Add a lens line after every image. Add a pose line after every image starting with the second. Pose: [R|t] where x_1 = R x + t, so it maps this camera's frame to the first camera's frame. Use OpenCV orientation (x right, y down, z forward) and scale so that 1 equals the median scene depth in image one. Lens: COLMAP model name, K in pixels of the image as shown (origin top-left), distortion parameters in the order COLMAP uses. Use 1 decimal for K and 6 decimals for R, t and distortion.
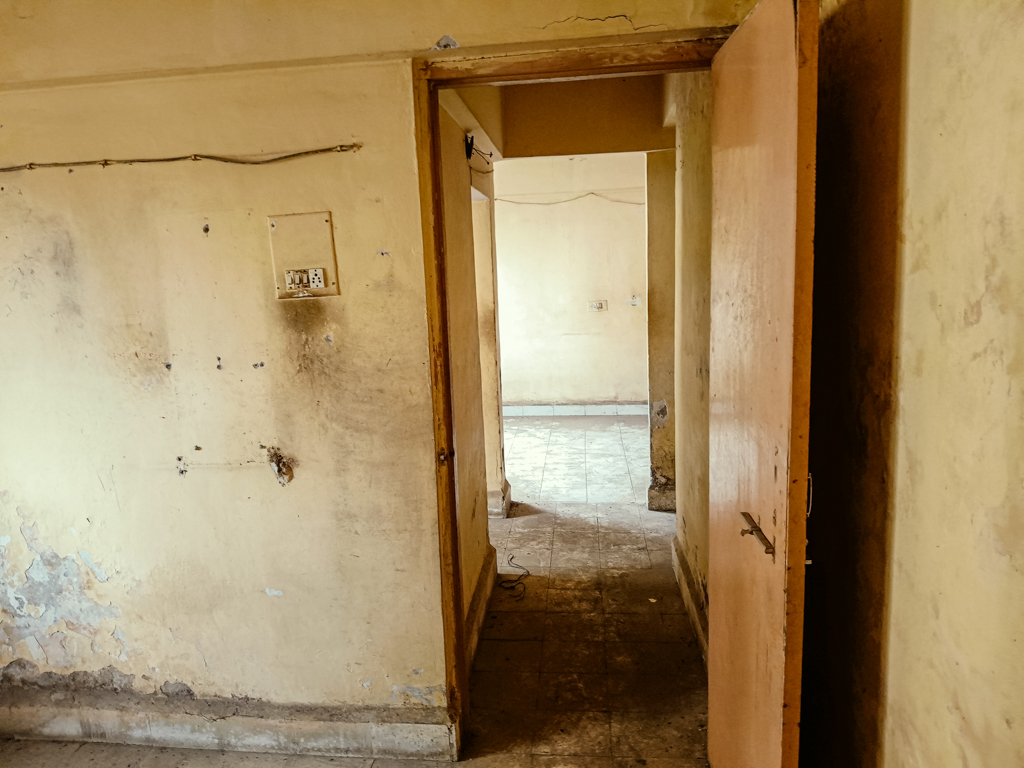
lens RADIAL K [[781.4, 0, 462.5], [0, 781.4, 374.5], [0, 0, 1]] dist [0.045810, -0.090601]
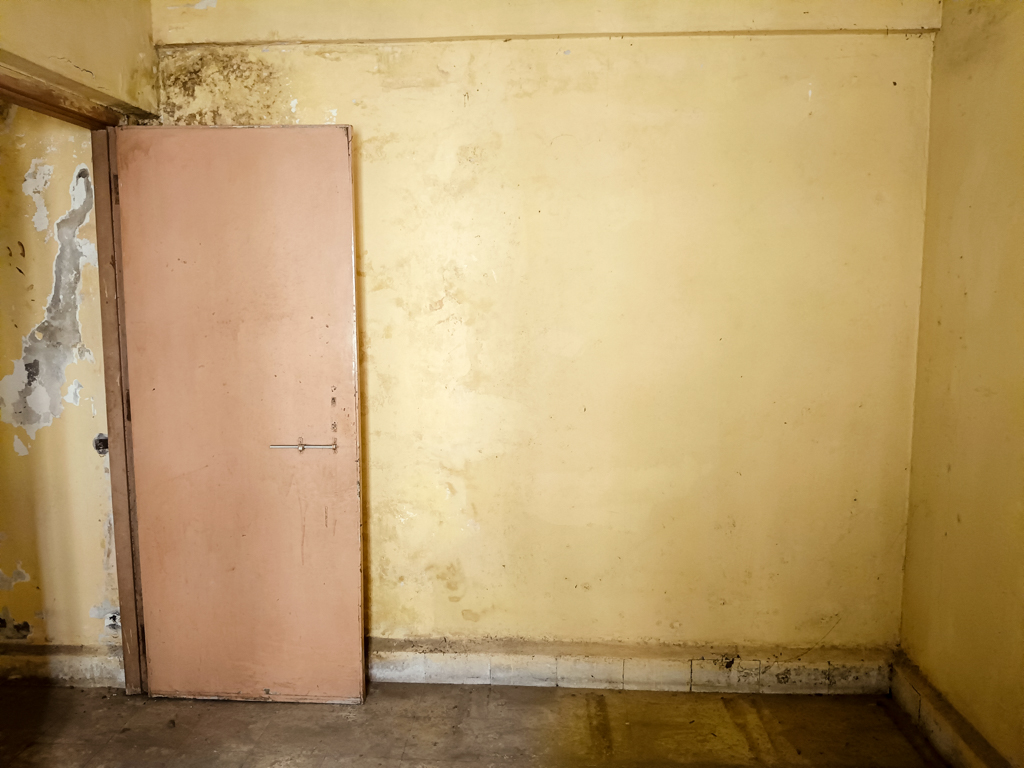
lens RADIAL K [[781.4, 0, 512.6], [0, 781.4, 382.4], [0, 0, 1]] dist [0.045810, -0.090601]
pose [[-0.090140, -0.083621, 0.992412, -1.891028], [0.152057, 0.983631, 0.096692, -0.040051], [-0.984253, 0.159619, -0.075950, 0.991909]]
